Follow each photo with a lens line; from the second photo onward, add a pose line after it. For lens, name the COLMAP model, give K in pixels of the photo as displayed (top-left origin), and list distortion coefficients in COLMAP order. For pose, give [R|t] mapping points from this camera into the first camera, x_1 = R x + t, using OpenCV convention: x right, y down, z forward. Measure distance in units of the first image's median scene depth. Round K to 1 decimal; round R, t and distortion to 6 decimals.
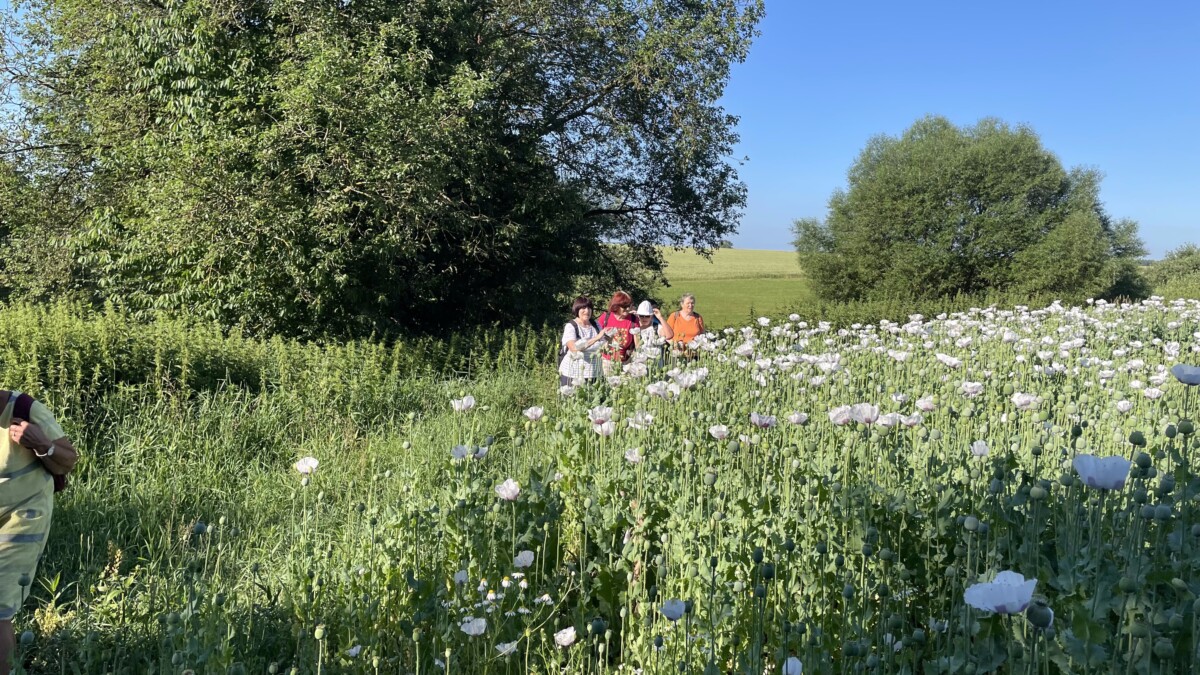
lens RADIAL K [[909.8, 0, 600.0], [0, 909.8, 337.5], [0, 0, 1]] dist [0.090062, -0.116725]
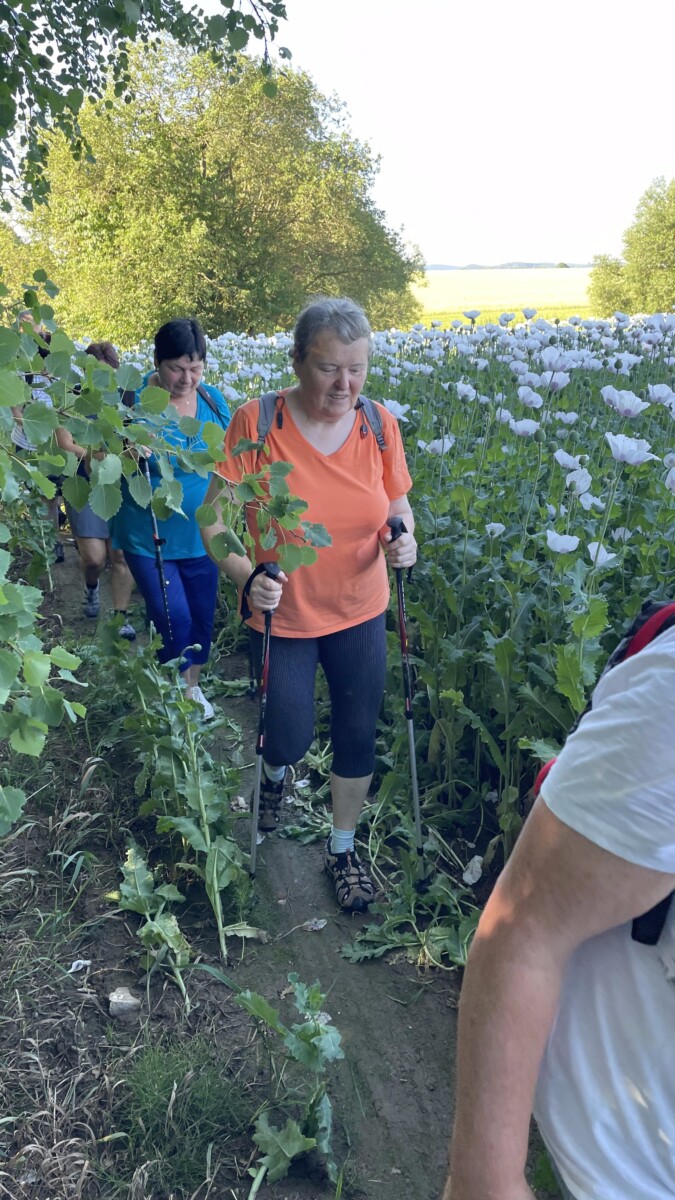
lens RADIAL K [[909.1, 0, 336.0], [0, 909.1, 610.7], [0, 0, 1]] dist [0.089046, -0.117453]
pose [[0.968061, 0.048534, -0.245973, 0.654308], [0.014831, 0.968280, 0.249427, 0.057193], [0.250276, -0.245108, 0.936634, -1.047864]]
